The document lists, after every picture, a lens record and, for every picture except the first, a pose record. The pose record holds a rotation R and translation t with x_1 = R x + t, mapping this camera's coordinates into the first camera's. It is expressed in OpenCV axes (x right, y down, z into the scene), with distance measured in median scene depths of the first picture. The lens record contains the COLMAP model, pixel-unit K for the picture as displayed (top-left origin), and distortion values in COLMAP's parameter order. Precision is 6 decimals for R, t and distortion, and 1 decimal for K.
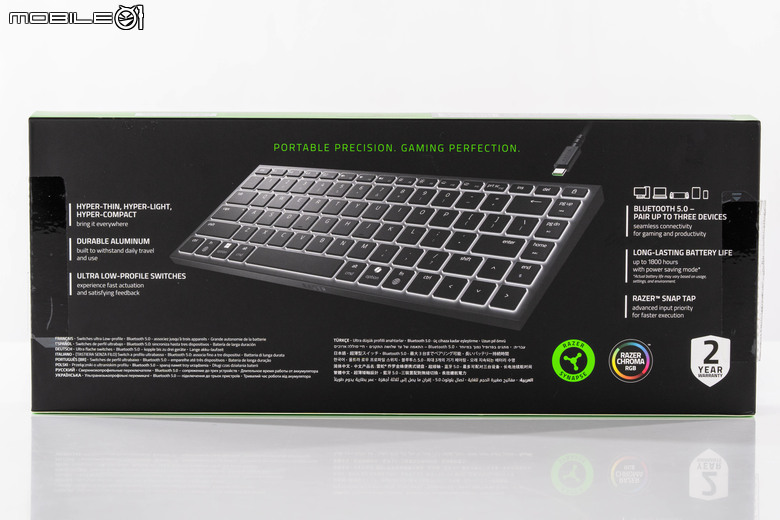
lens RADIAL K [[3688.1, 0, 388.1], [0, 3688.1, 258.6], [0, 0, 1]] dist [-0.034124, 0.000000]
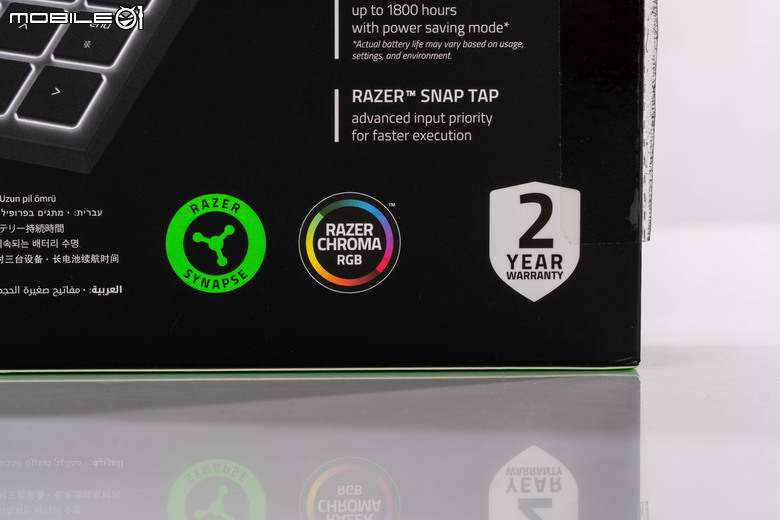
lens RADIAL K [[3688.1, 0, 391.5], [0, 3688.1, 261.1], [0, 0, 1]] dist [-0.034124, 0.000000]
pose [[0.999352, -0.008498, 0.034972, 0.055694], [0.008196, 0.999928, 0.008789, 0.026157], [-0.035045, -0.008497, 0.999350, 0.571037]]
